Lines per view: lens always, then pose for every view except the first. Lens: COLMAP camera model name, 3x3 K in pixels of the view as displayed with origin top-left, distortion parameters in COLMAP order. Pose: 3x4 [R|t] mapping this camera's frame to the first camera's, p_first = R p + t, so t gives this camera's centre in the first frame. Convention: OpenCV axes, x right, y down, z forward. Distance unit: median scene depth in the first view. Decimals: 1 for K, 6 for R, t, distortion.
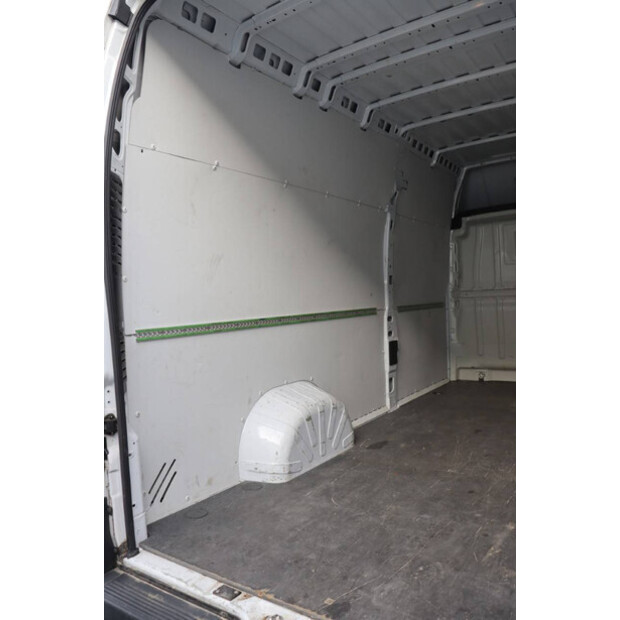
lens RADIAL K [[502.8, 0, 303.9], [0, 502.8, 310.2], [0, 0, 1]] dist [-0.159847, 0.117874]
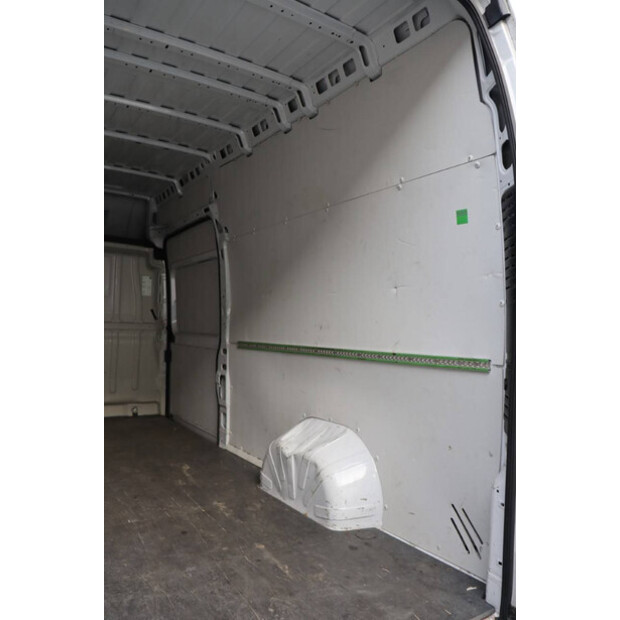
lens RADIAL K [[502.8, 0, 304.2], [0, 502.8, 312.3], [0, 0, 1]] dist [-0.159847, 0.117874]
pose [[0.386013, 0.077721, 0.919214, -0.428954], [-0.019447, 0.996909, -0.076124, 0.004032], [-0.922288, 0.011509, 0.386331, 0.351727]]
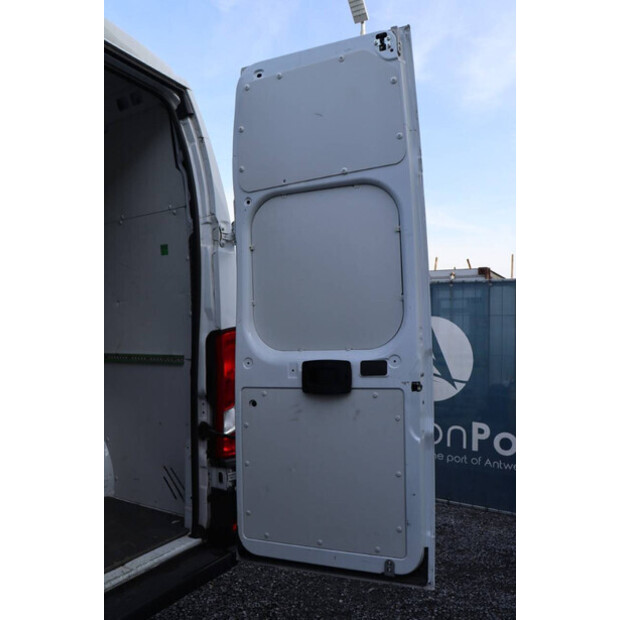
lens RADIAL K [[502.8, 0, 309.9], [0, 502.8, 306.6], [0, 0, 1]] dist [-0.159847, 0.117874]
pose [[-0.073321, 0.090278, 0.993214, -0.679984], [0.034304, 0.995533, -0.087956, 0.012188], [-0.996718, 0.027622, -0.076091, 0.198768]]
